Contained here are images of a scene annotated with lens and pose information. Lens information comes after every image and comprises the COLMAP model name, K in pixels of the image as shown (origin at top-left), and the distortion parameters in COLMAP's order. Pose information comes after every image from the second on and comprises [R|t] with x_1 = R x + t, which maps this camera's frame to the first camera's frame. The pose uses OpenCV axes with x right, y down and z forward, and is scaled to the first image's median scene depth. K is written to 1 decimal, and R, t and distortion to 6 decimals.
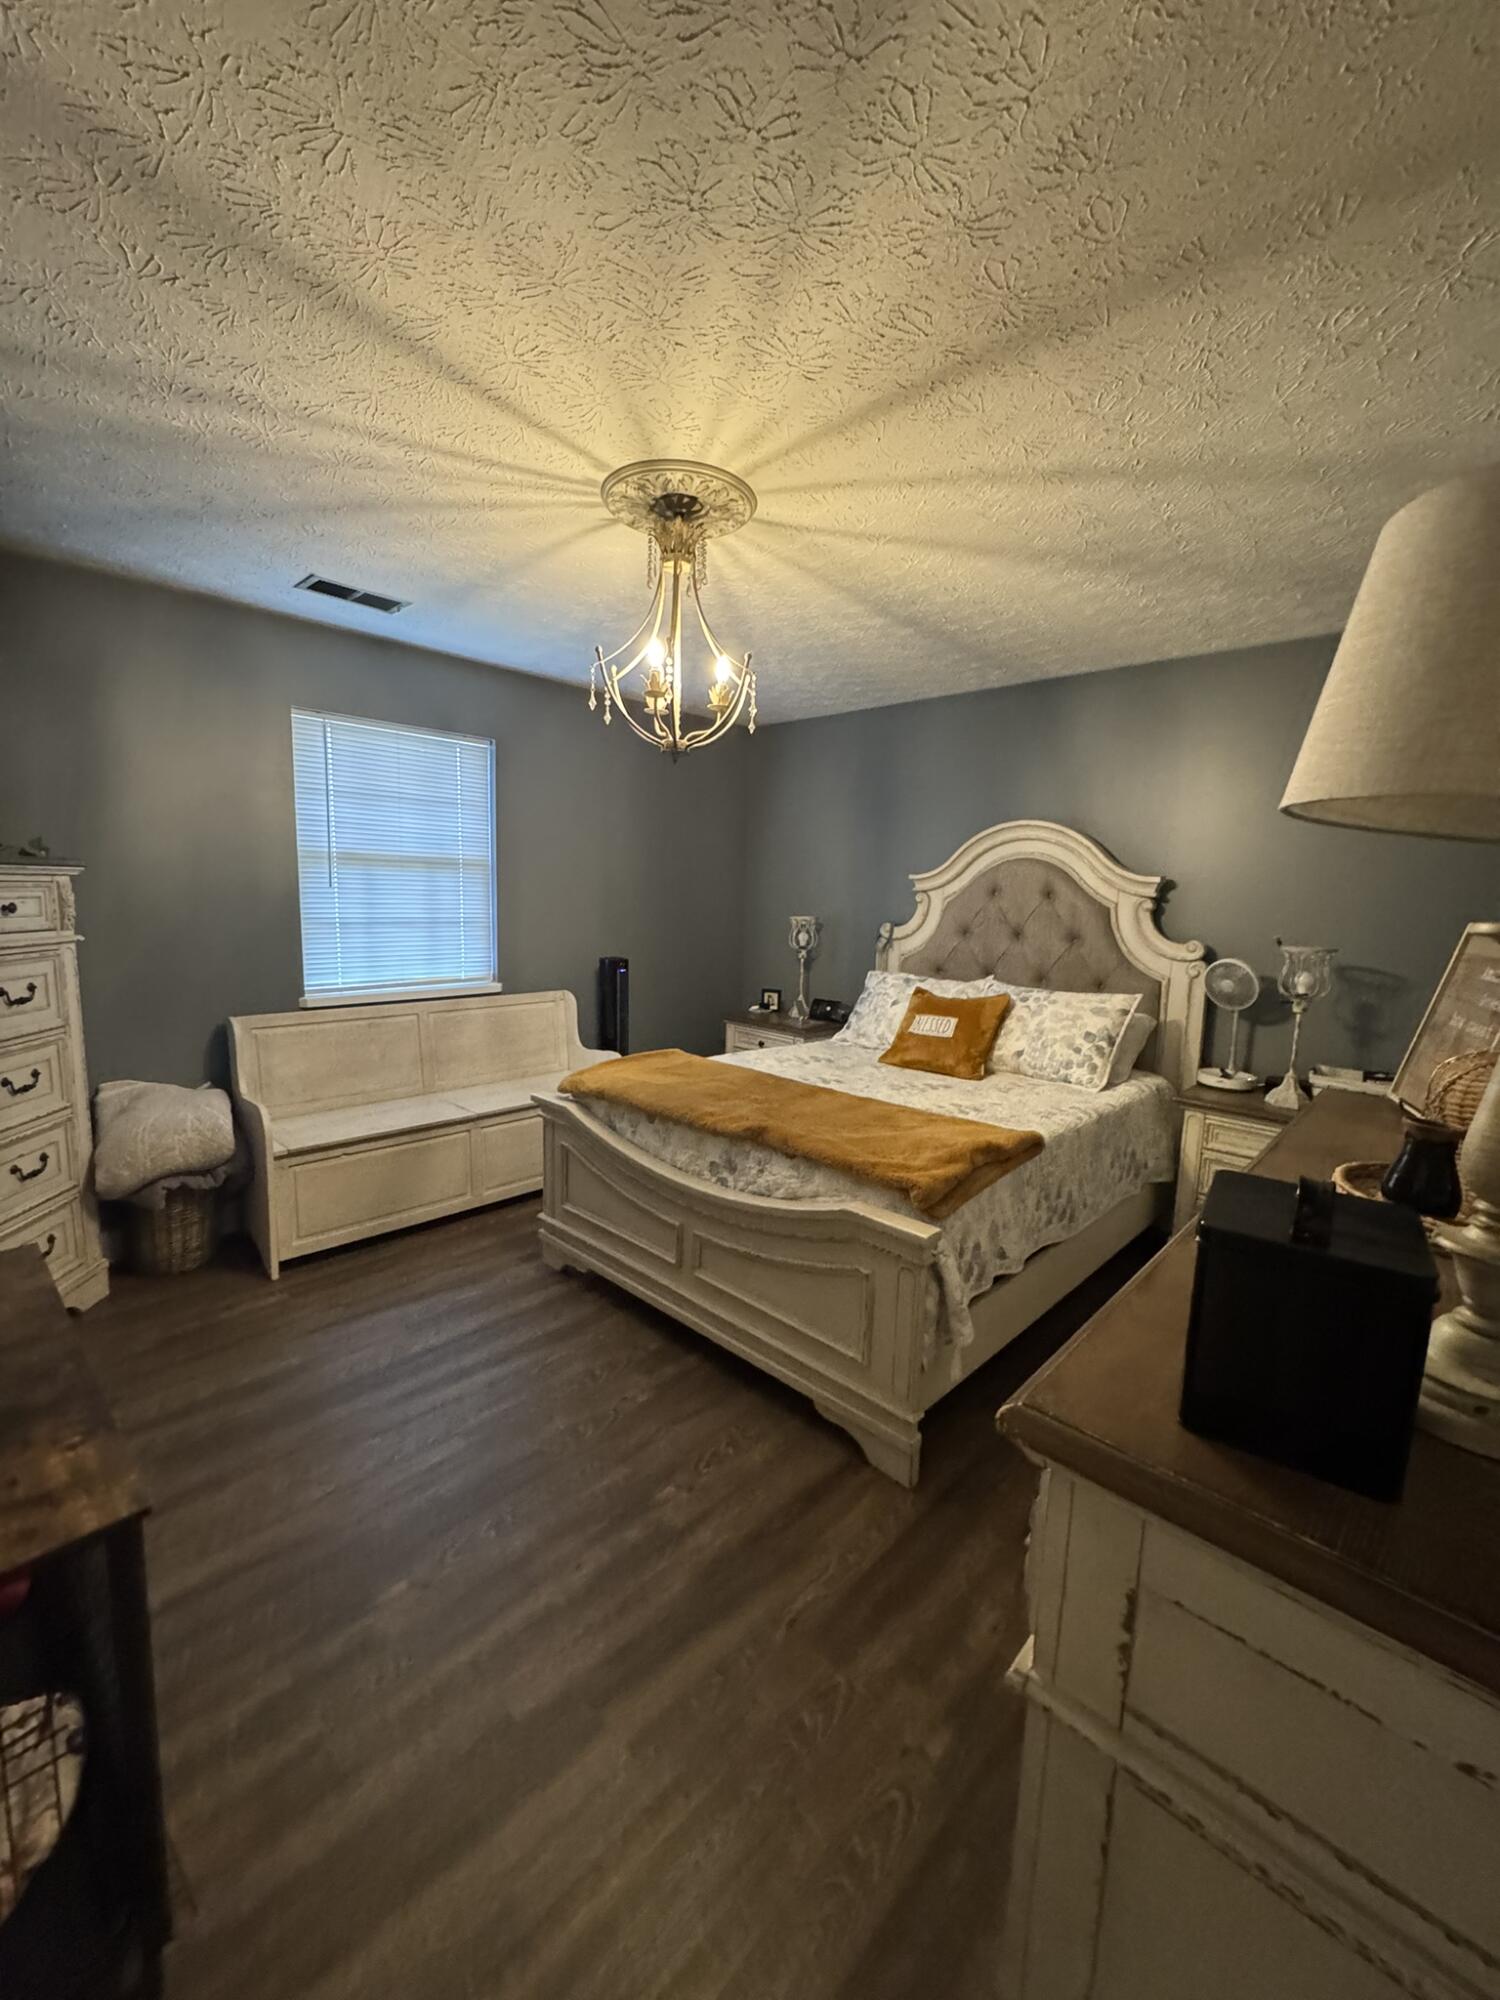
lens RADIAL K [[798.6, 0, 754.8], [0, 798.6, 998.8], [0, 0, 1]] dist [-0.003641, 0.000817]
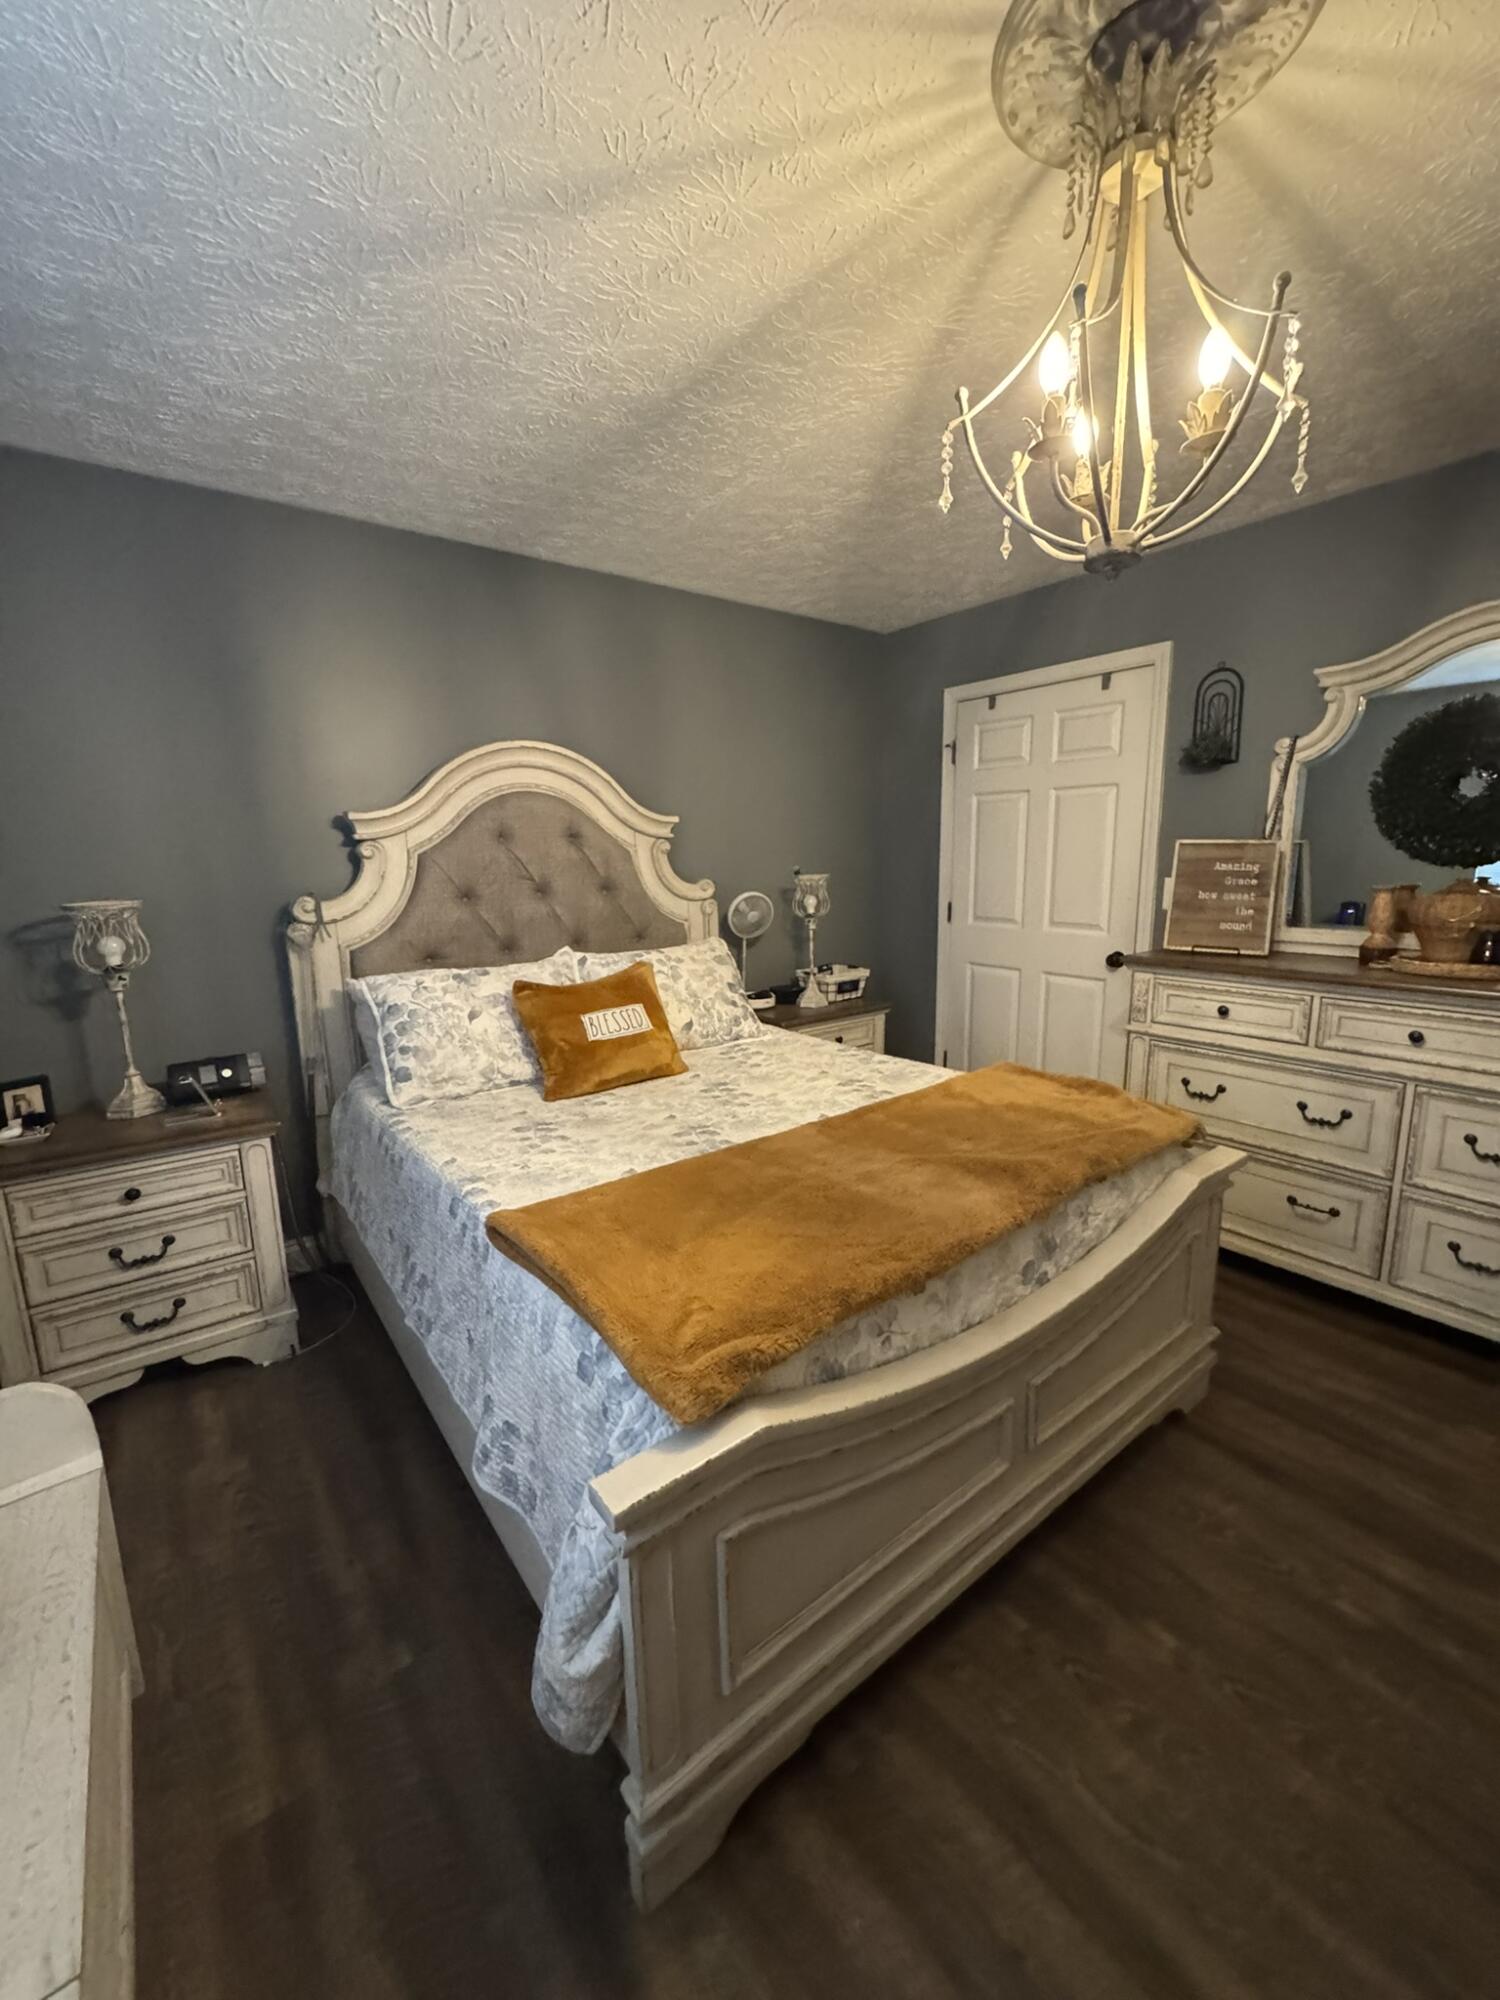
lens RADIAL K [[798.6, 0, 756.0], [0, 798.6, 995.3], [0, 0, 1]] dist [-0.003641, 0.000817]
pose [[0.150327, -0.208076, 0.966492, -0.438900], [0.153266, 0.970687, 0.185141, -0.101671], [-0.976684, 0.120299, 0.177812, 0.726402]]
